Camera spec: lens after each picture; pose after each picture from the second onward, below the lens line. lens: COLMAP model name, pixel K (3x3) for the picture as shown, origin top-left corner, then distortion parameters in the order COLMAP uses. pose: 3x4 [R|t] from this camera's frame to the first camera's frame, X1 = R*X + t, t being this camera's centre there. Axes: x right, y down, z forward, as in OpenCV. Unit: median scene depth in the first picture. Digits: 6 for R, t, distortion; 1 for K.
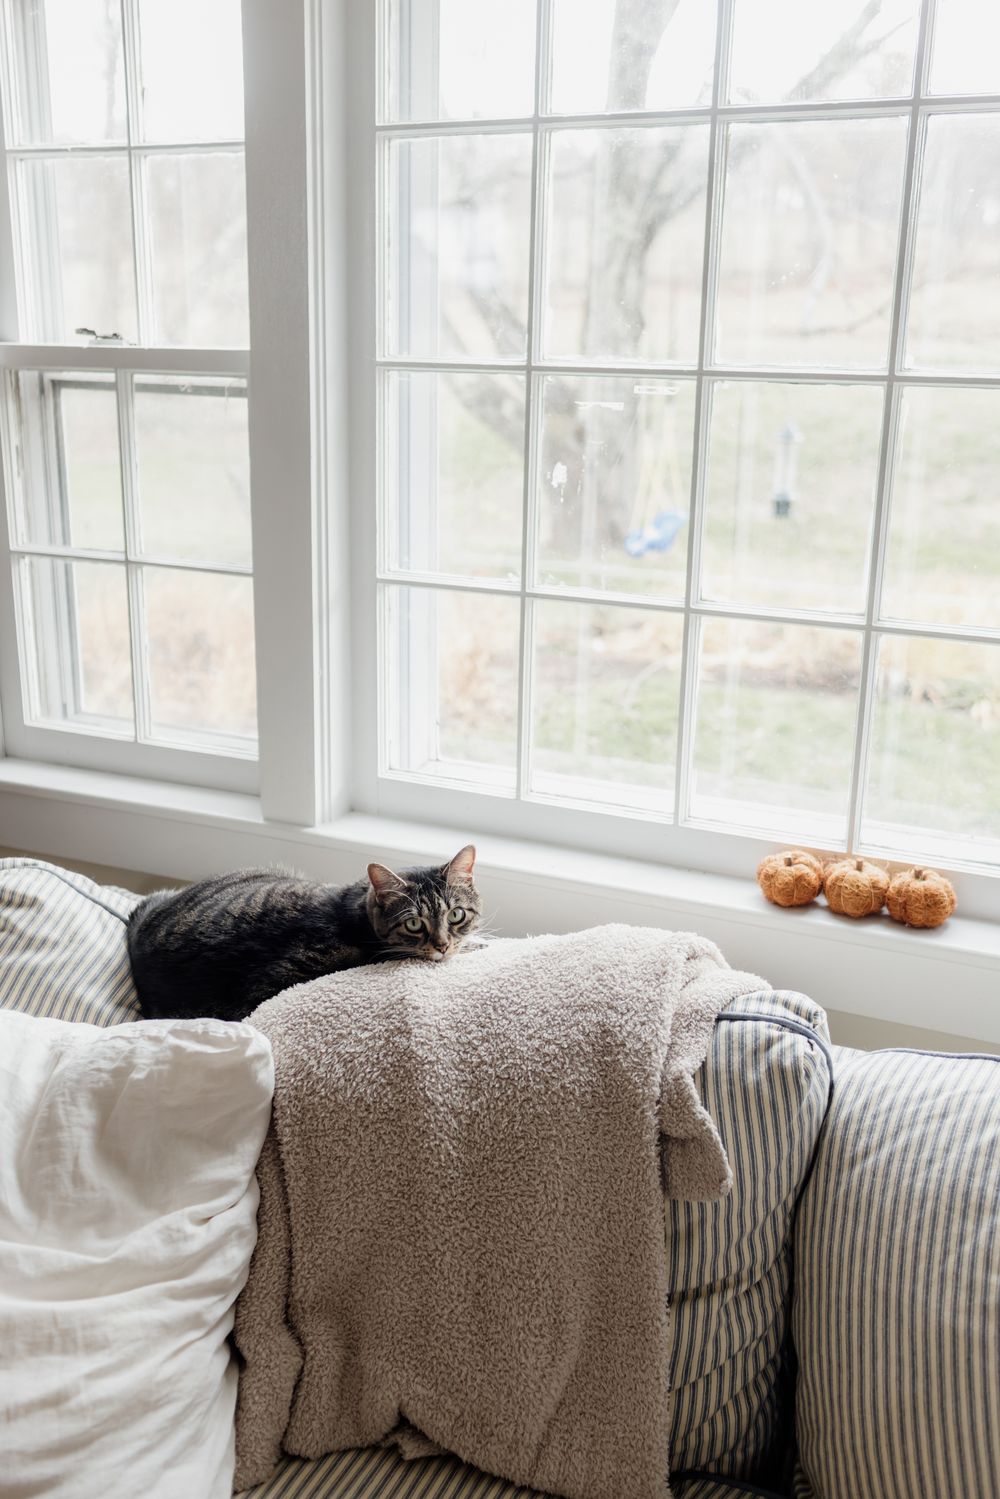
lens RADIAL K [[1427.8, 0, 501.6], [0, 1427.8, 722.2], [0, 0, 1]] dist [0.007997, -0.014151]
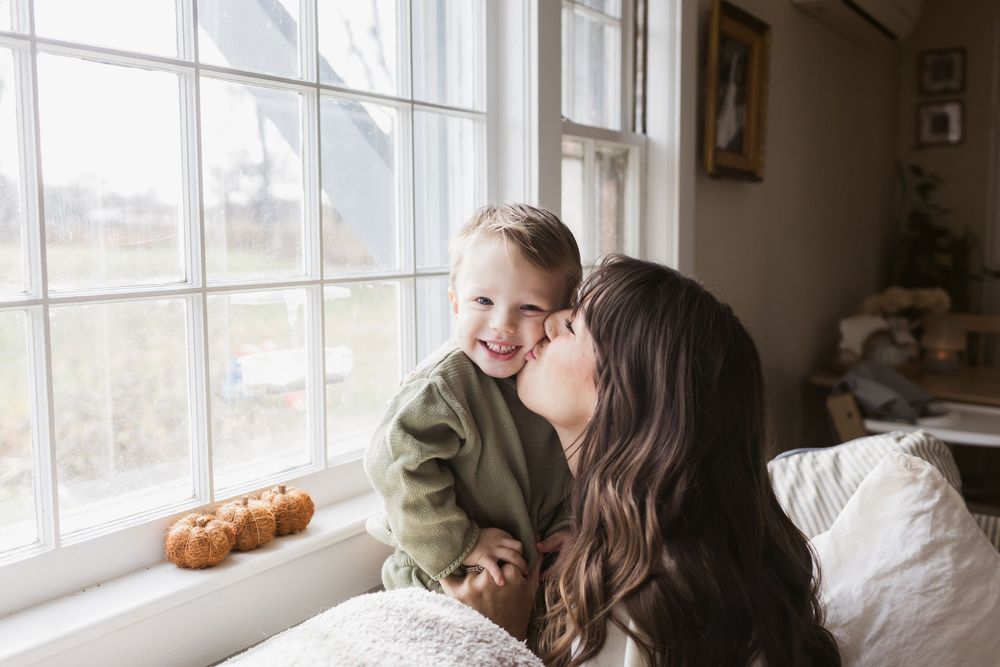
lens RADIAL K [[985.7, 0, 500.0], [0, 985.7, 333.5], [0, 0, 1]] dist [-0.002472, -0.036198]
pose [[0.148388, -0.119346, 0.981701, -0.456062], [0.278152, 0.957653, 0.074379, -0.027656], [-0.949006, 0.262025, 0.175300, 0.641688]]
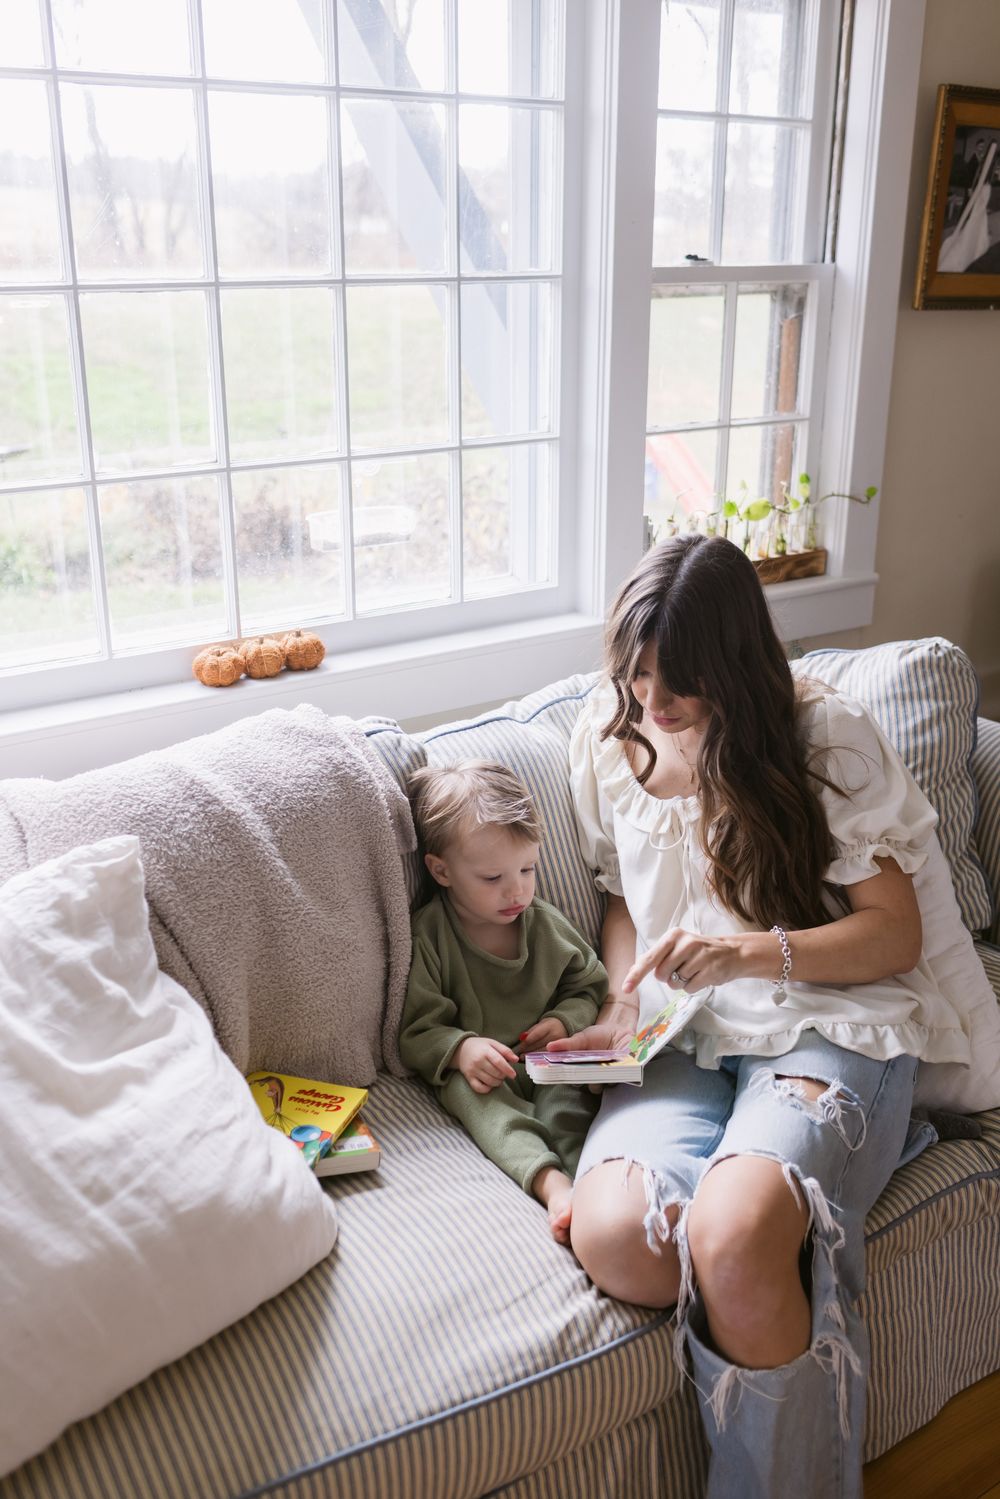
lens RADIAL K [[1427.8, 0, 501.6], [0, 1427.8, 722.2], [0, 0, 1]] dist [0.007997, -0.014151]
pose [[0.540472, -0.290898, 0.789473, -0.749827], [0.241611, 0.952468, 0.185550, -0.026845], [-0.805924, 0.090461, 0.585067, -0.003829]]
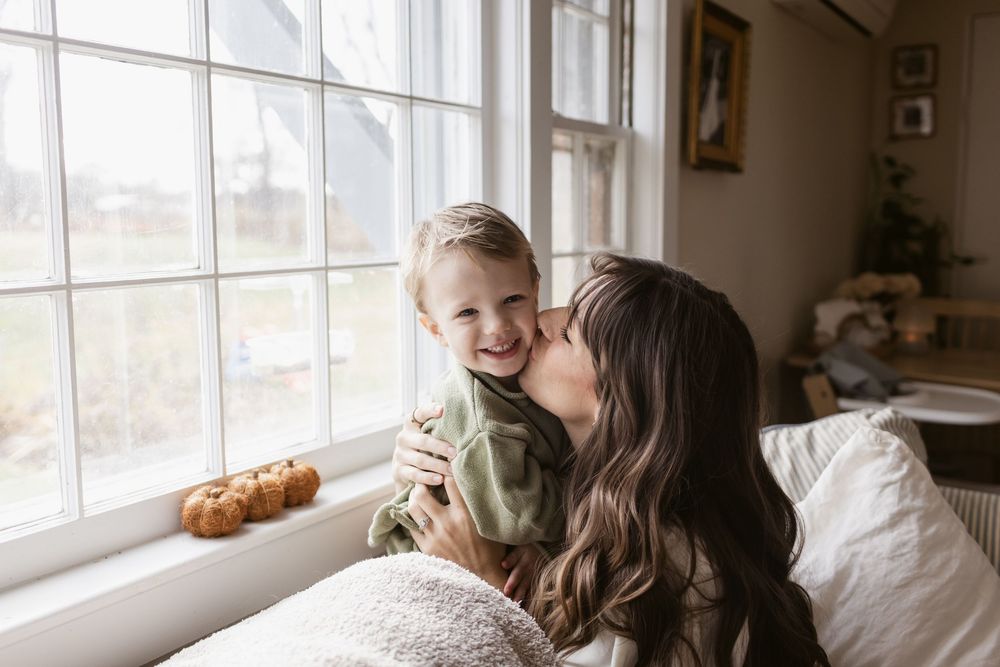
lens RADIAL K [[952.5, 0, 500.0], [0, 952.5, 333.5], [0, 0, 1]] dist [0.007997, -0.014151]
pose [[0.139935, -0.134347, 0.981004, -0.479192], [0.279113, 0.955927, 0.091099, -0.027854], [-0.950007, 0.261063, 0.171266, 0.640349]]
